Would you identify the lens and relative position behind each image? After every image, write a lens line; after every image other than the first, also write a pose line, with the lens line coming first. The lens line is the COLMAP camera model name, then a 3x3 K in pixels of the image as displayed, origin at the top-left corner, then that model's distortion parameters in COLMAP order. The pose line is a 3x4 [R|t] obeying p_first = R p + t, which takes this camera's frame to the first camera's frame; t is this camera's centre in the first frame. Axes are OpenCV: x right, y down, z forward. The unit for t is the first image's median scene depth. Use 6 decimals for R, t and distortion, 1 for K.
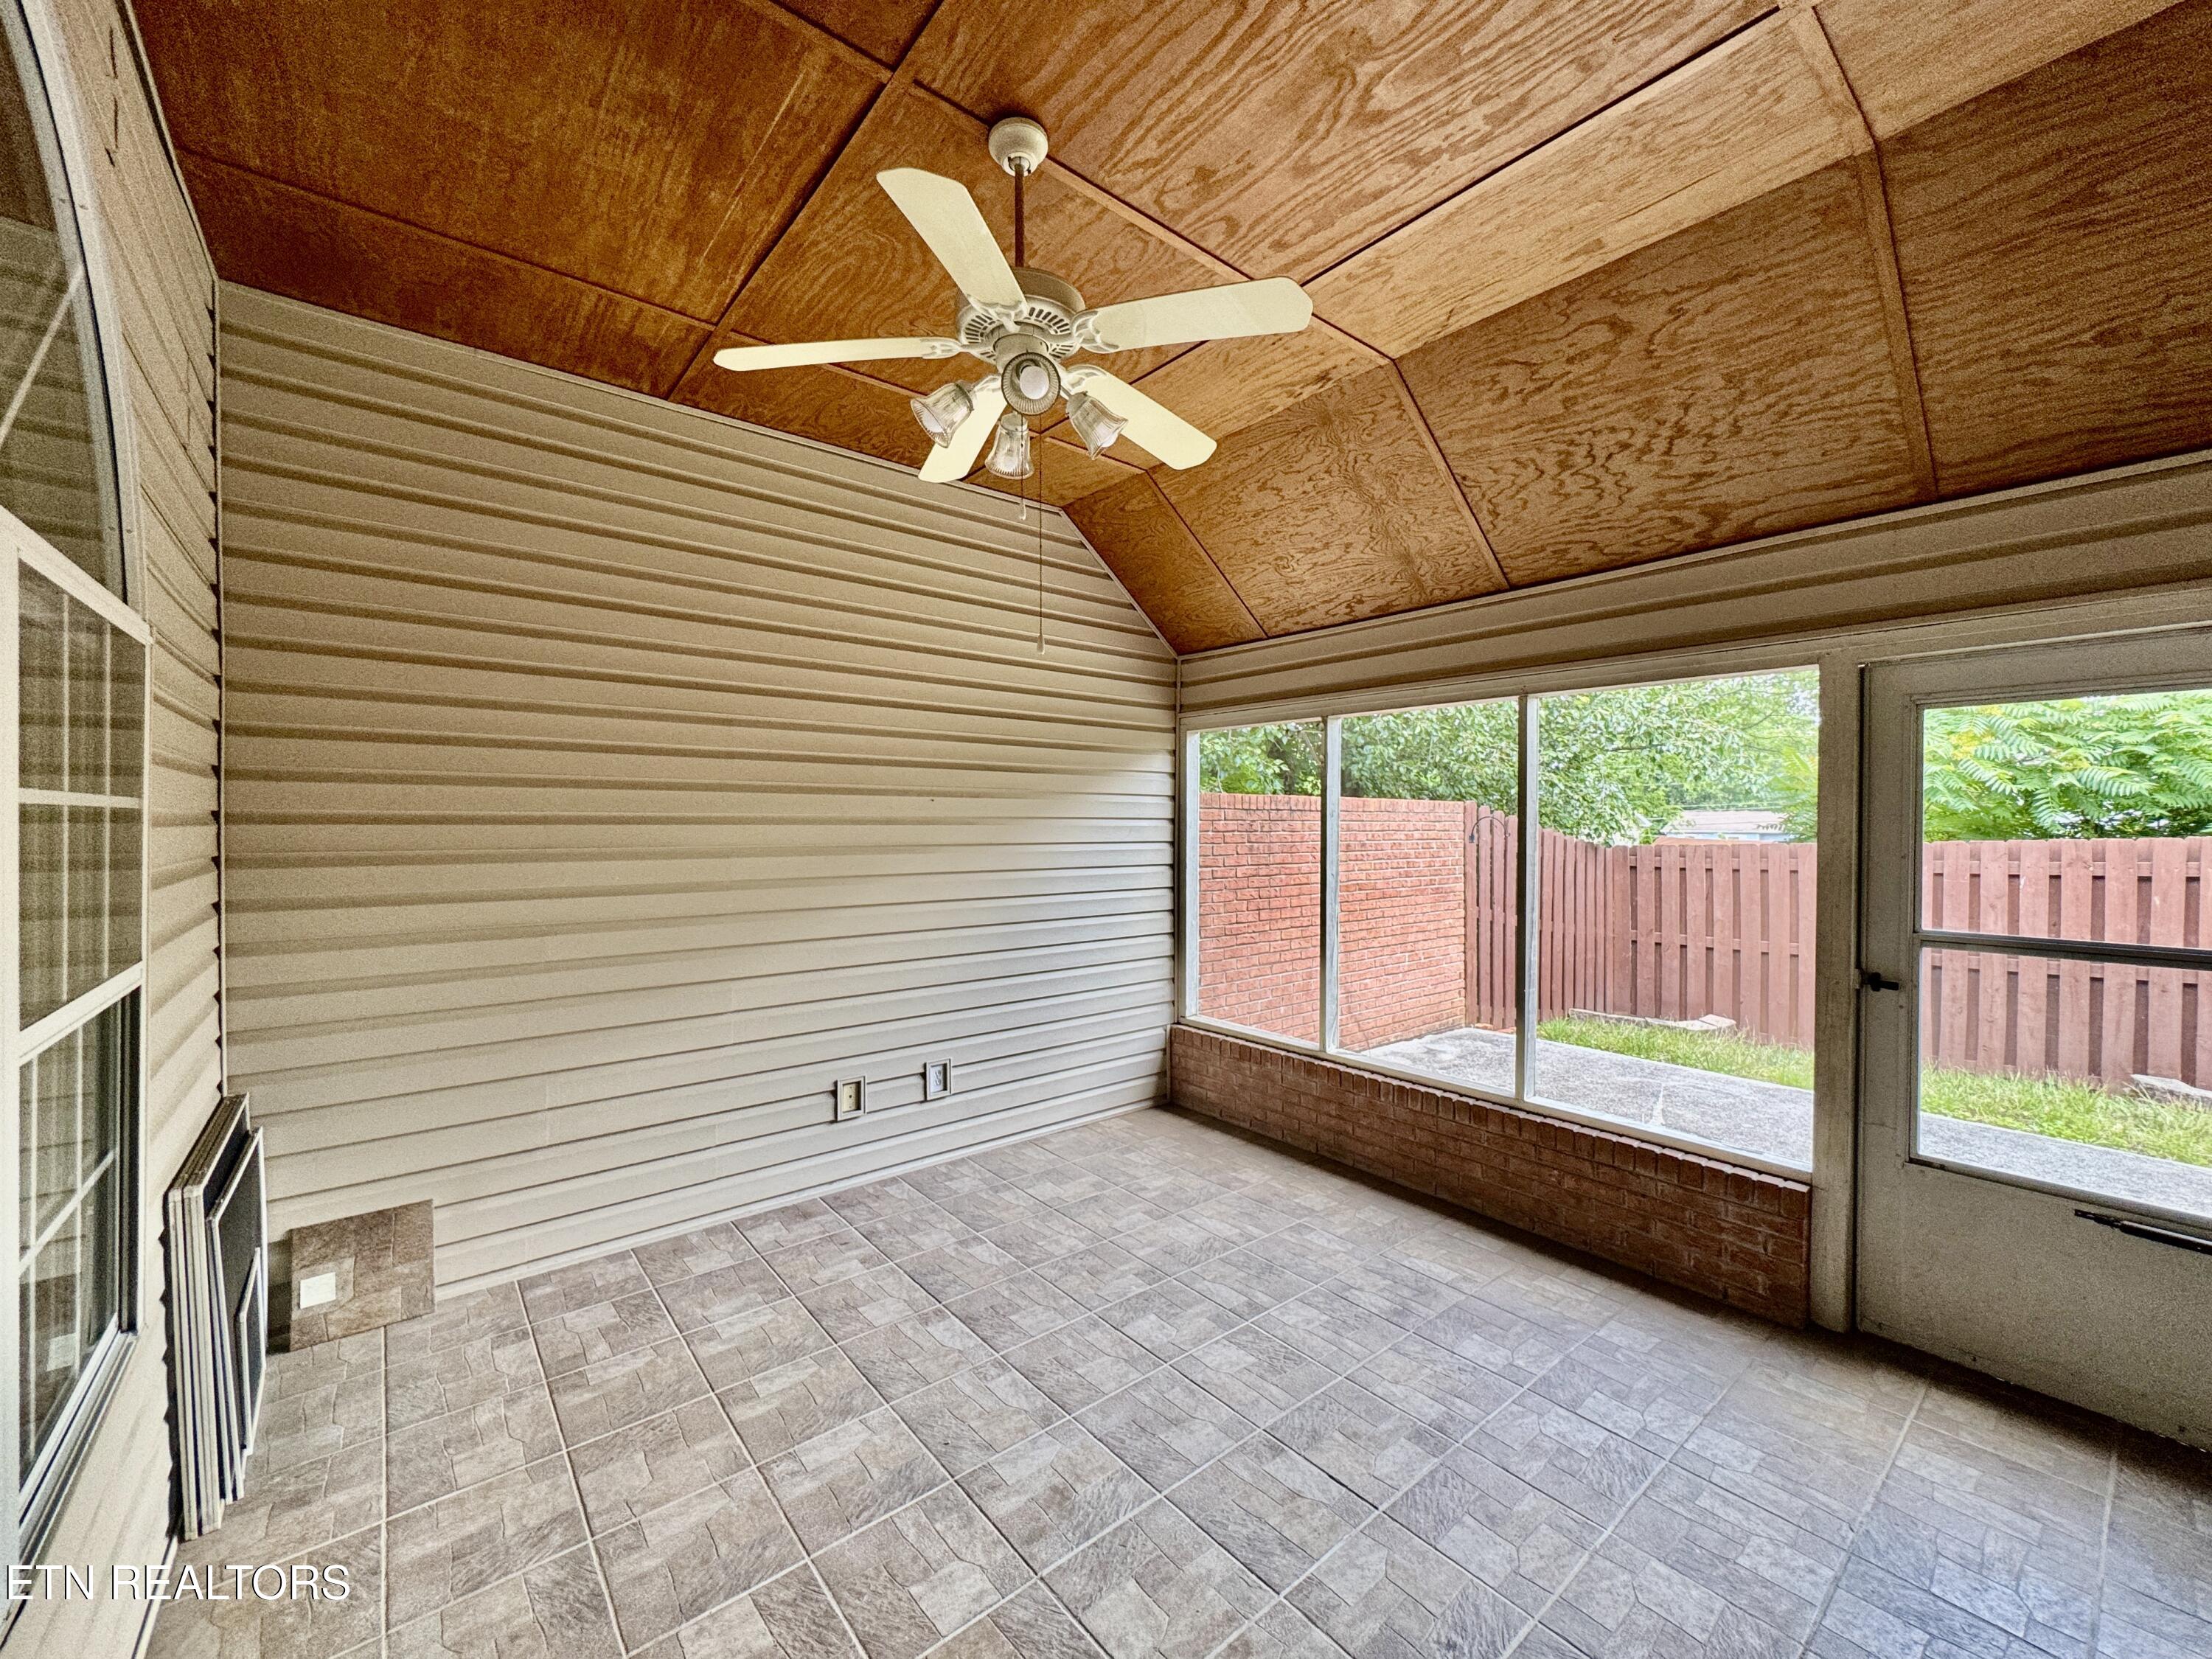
lens RADIAL K [[885.5, 0, 1101.6], [0, 885.5, 832.3], [0, 0, 1]] dist [-0.002917, 0.000464]
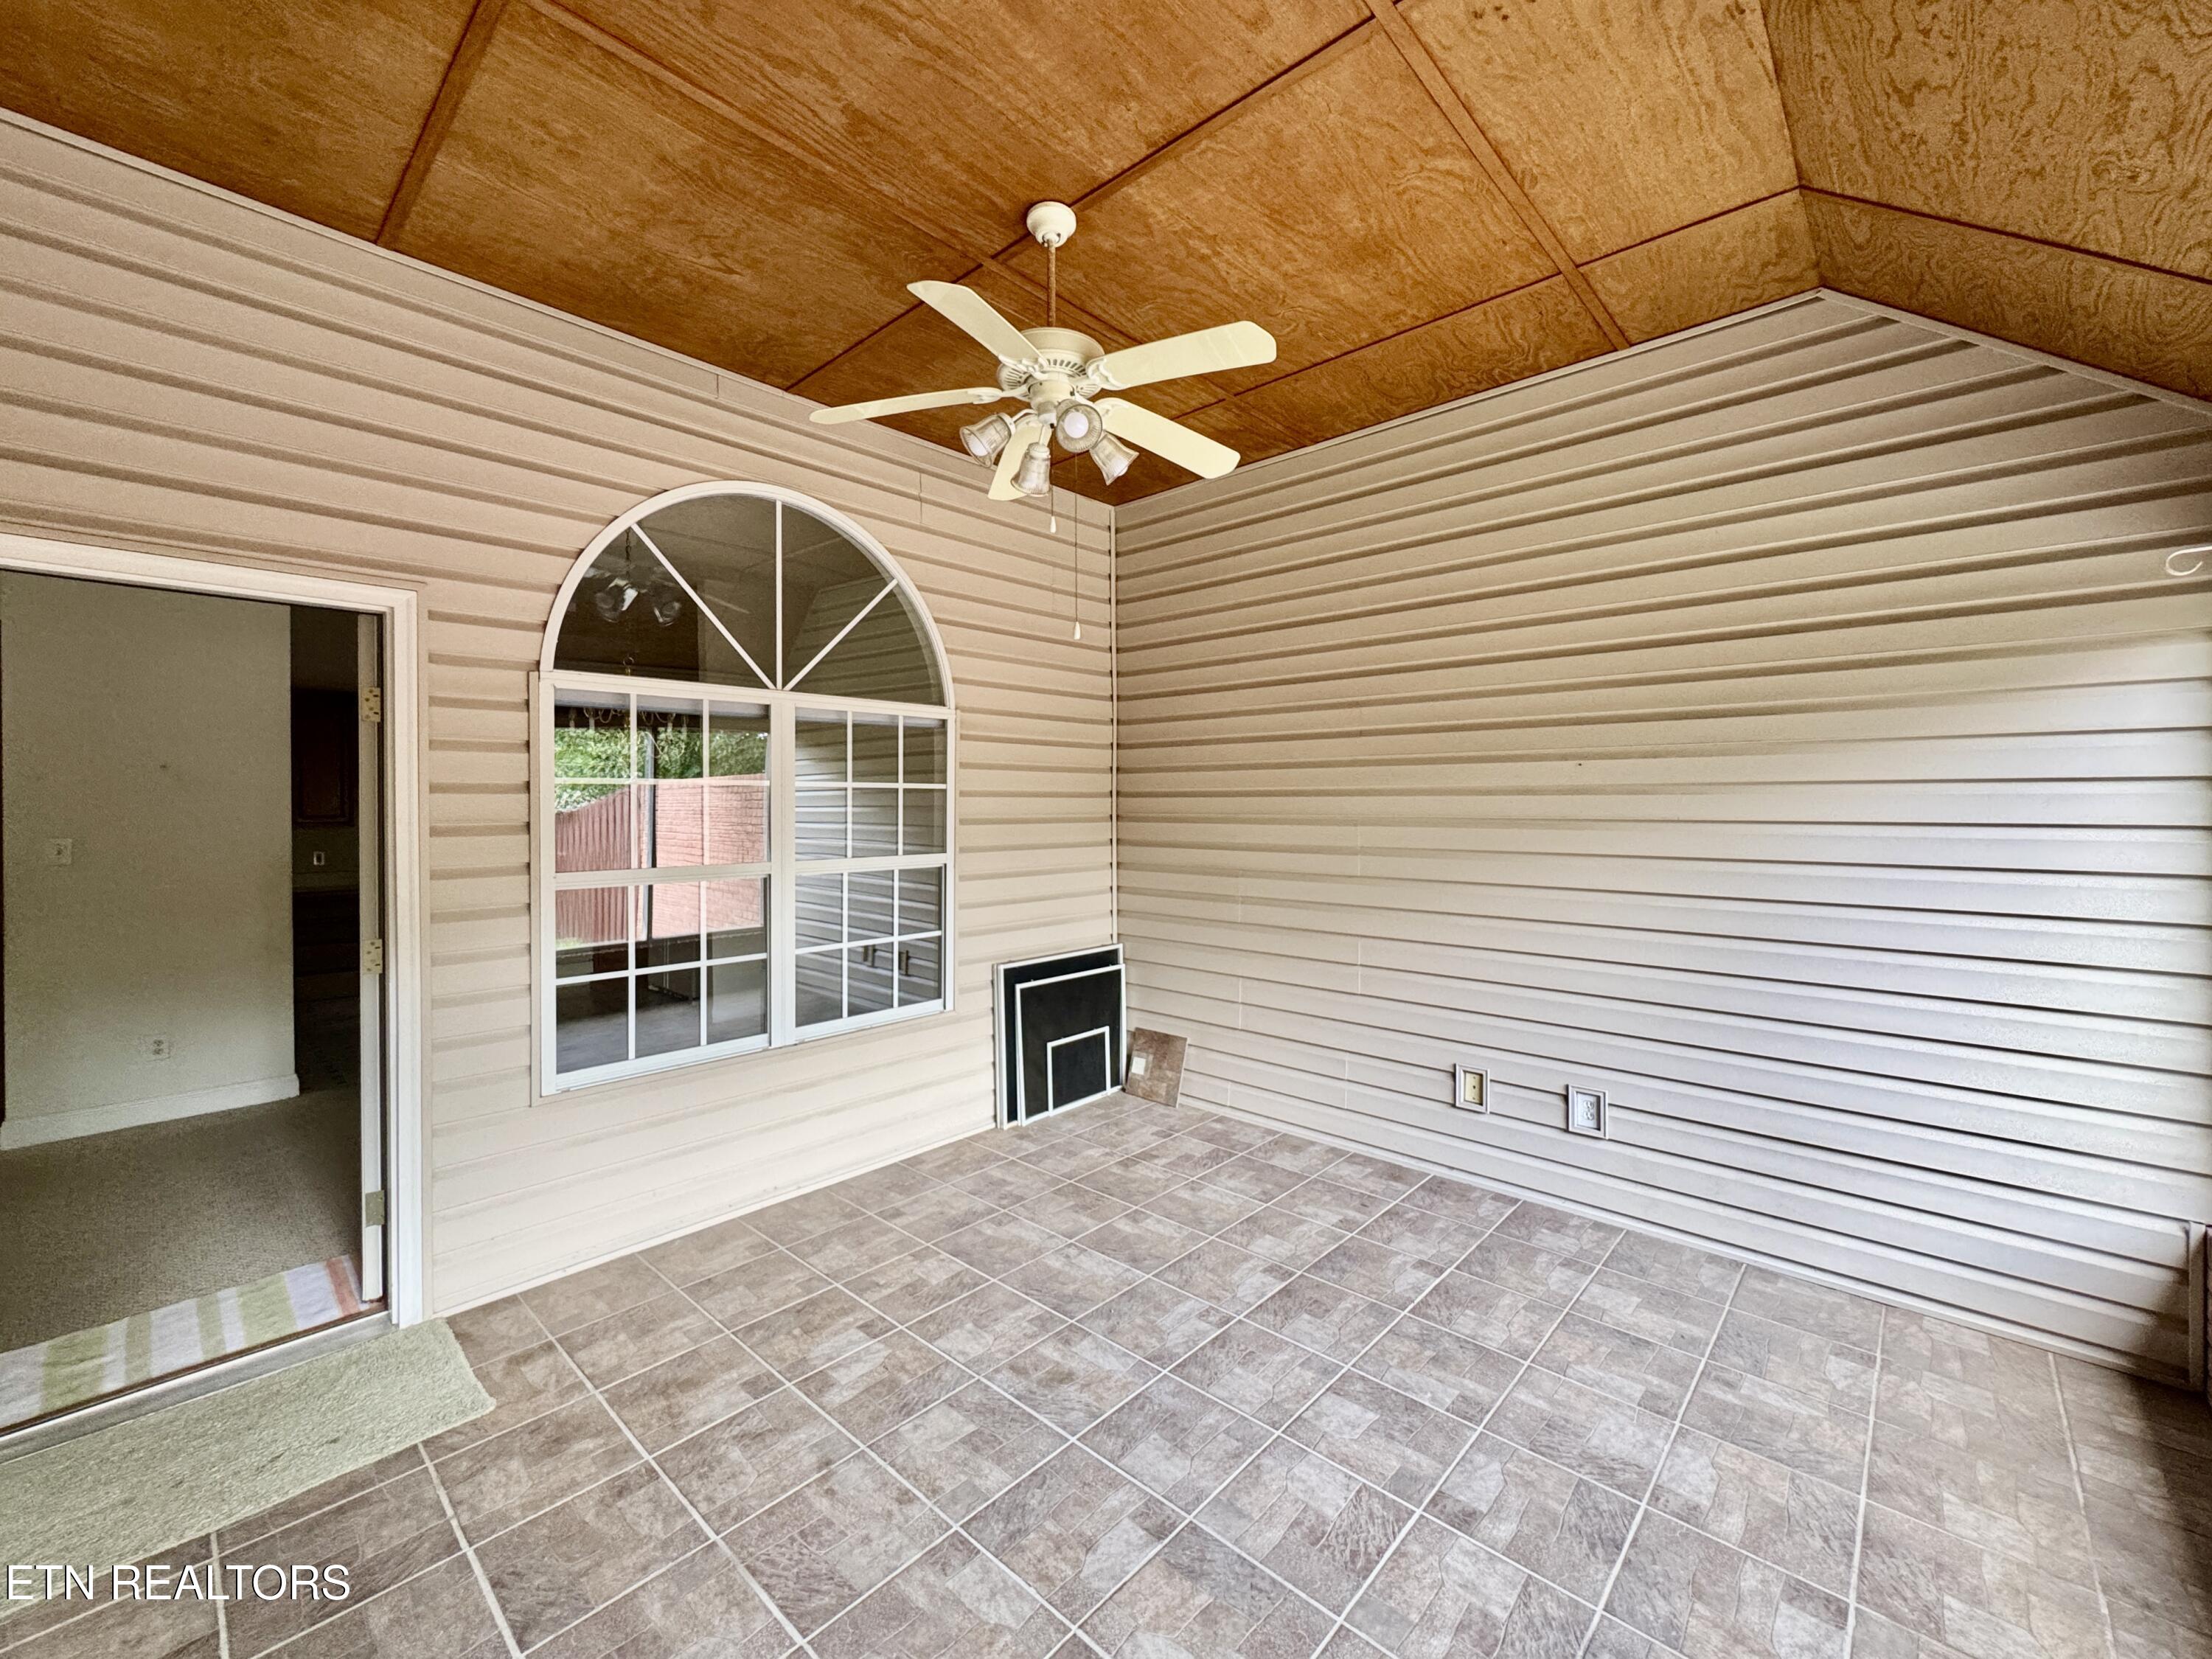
lens RADIAL K [[885.5, 0, 1091.6], [0, 885.5, 815.1], [0, 0, 1]] dist [-0.002917, 0.000464]
pose [[0.141299, 0.009742, -0.989919, 0.701126], [-0.012396, 0.999891, 0.008071, 0.011345], [0.989889, 0.011130, 0.141404, 0.565358]]
